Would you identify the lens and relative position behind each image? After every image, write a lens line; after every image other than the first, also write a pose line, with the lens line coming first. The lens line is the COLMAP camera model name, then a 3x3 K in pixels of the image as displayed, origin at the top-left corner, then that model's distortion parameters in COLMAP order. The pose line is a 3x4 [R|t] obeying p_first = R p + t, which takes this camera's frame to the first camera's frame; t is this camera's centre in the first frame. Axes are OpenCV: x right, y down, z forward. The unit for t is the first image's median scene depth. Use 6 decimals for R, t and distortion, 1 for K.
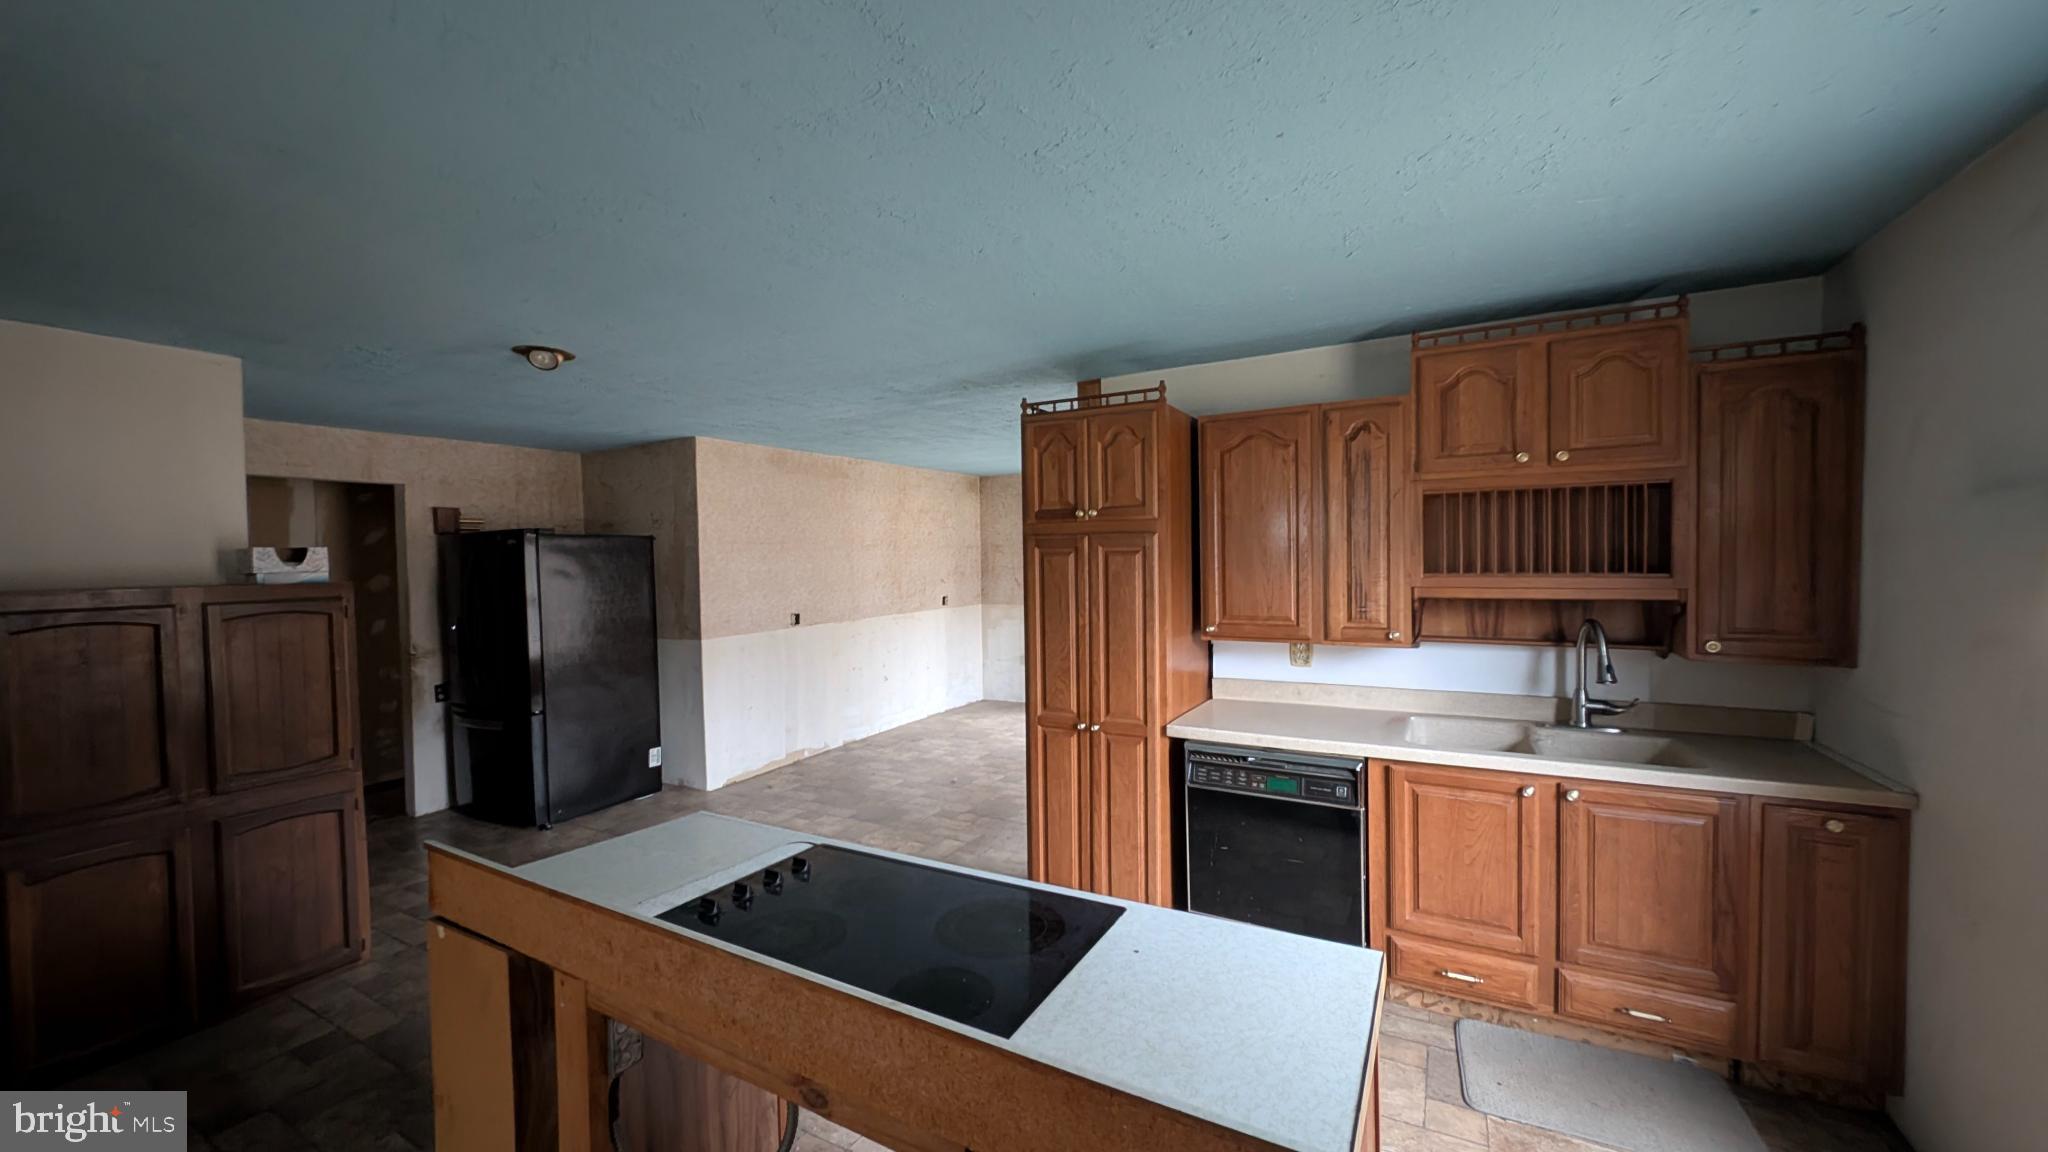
lens RADIAL K [[758.6, 0, 1013.7], [0, 758.6, 578.2], [0, 0, 1]] dist [0.013697, -0.008758]
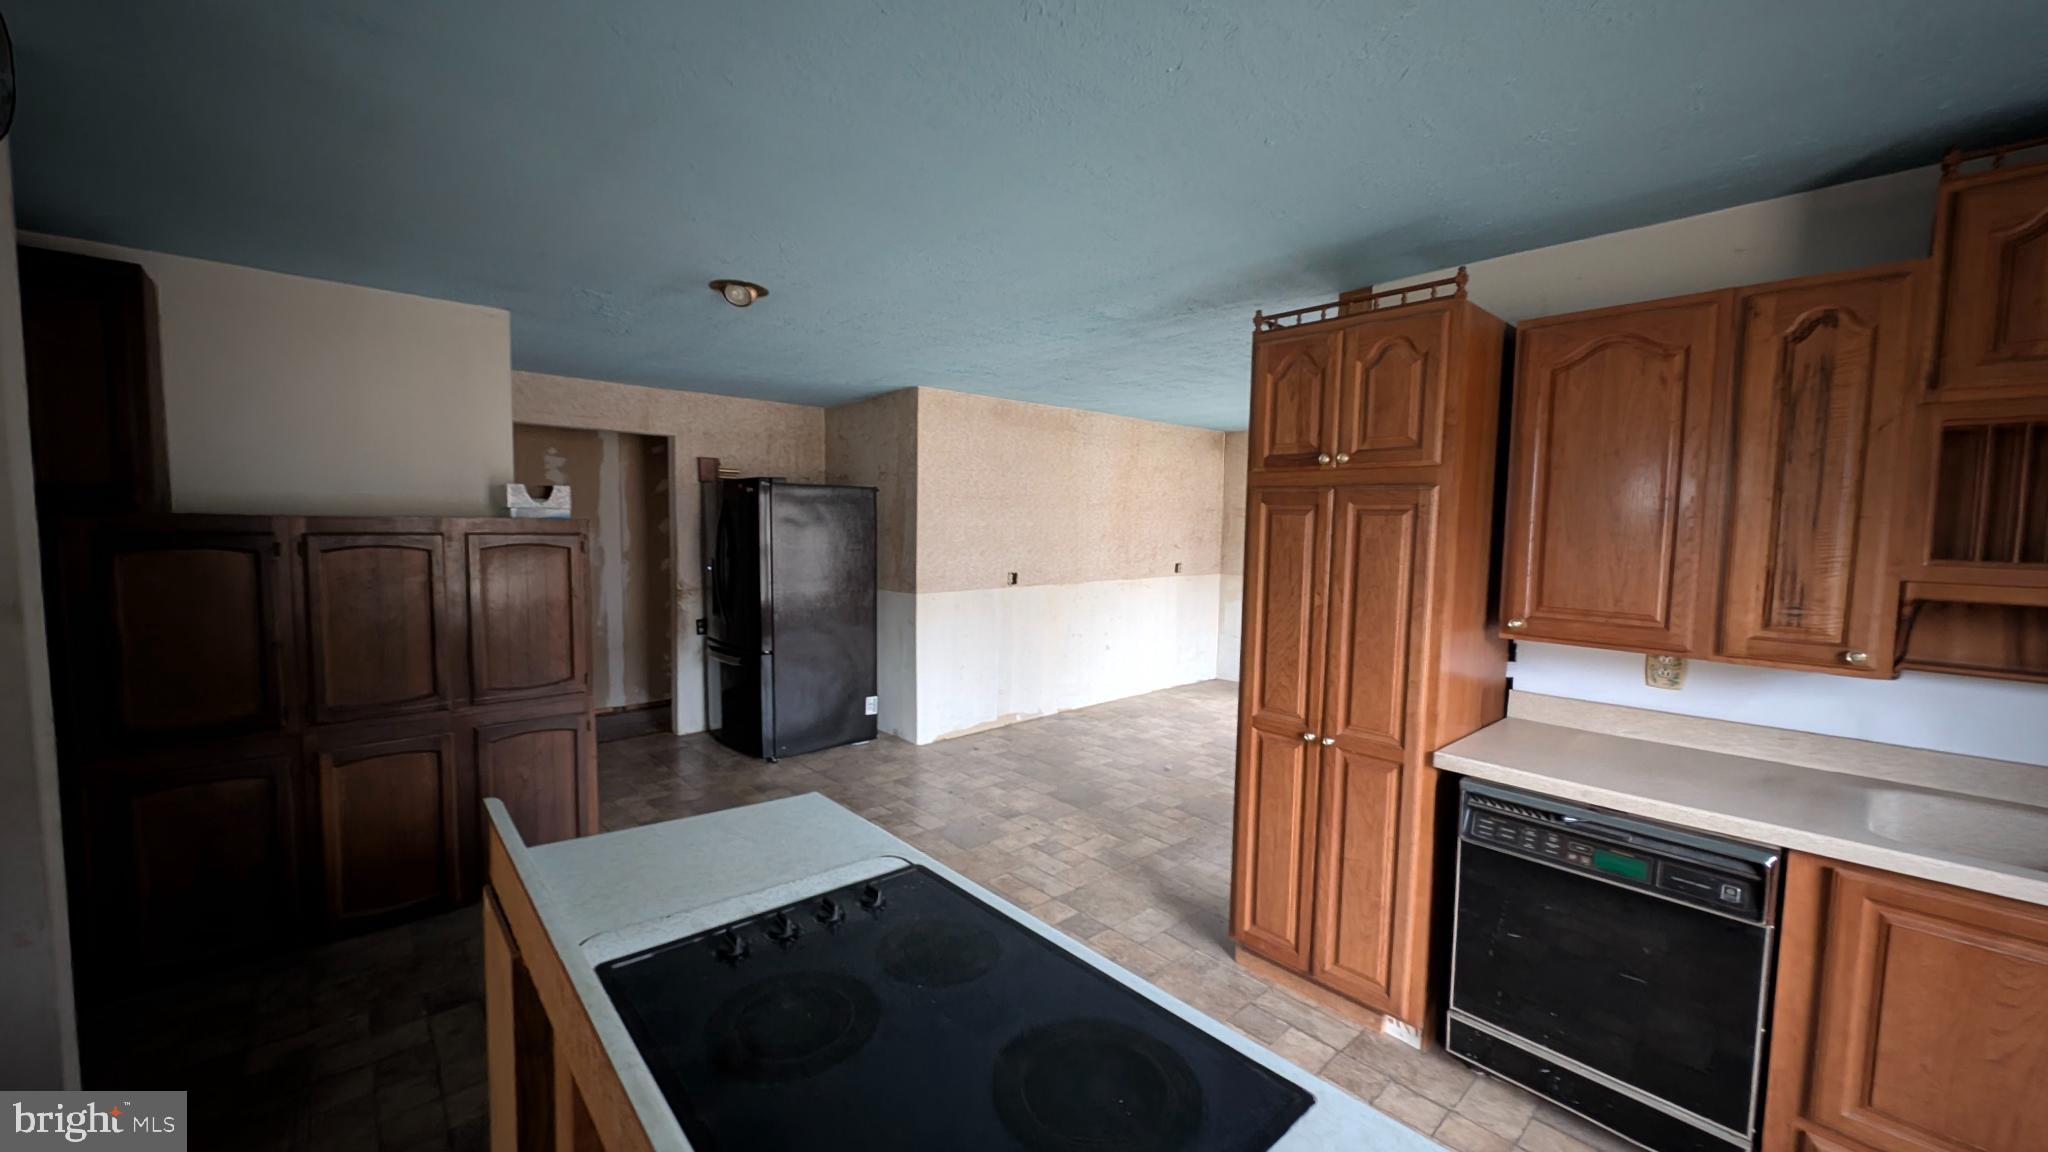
lens RADIAL K [[758.6, 0, 1013.7], [0, 758.6, 578.2], [0, 0, 1]] dist [0.013697, -0.008758]
pose [[0.945470, 0.056158, -0.320831, 0.026346], [-0.041629, 0.997781, 0.051971, 0.004129], [0.323037, -0.035782, 0.945710, 0.108612]]
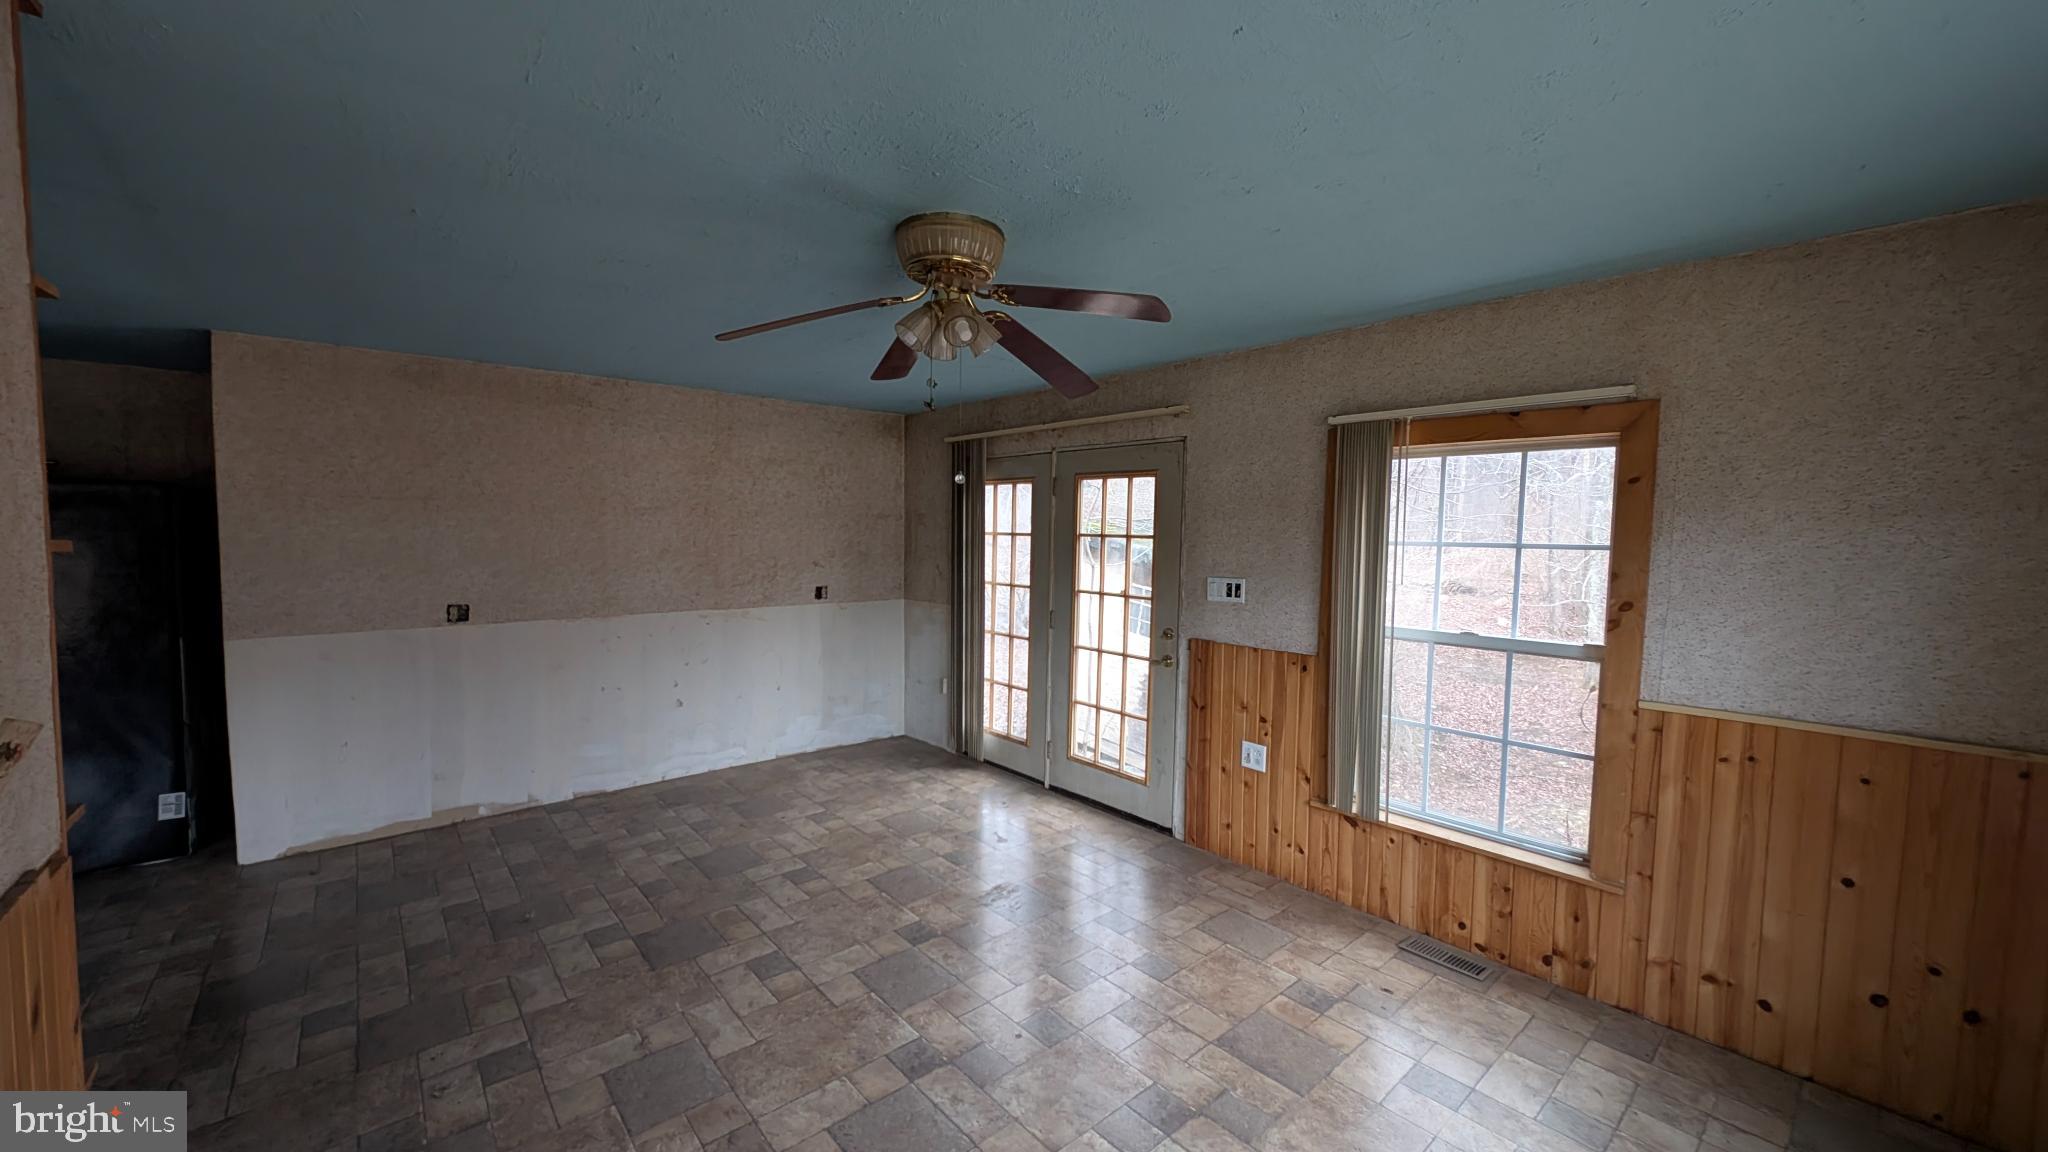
lens RADIAL K [[753.7, 0, 1002.0], [0, 753.7, 580.2], [0, 0, 1]] dist [-0.001801, -0.000417]
pose [[0.939191, 0.045186, -0.340411, 0.466450], [-0.034868, 0.998730, 0.036371, -0.019537], [0.341622, -0.022290, 0.939573, 0.641398]]
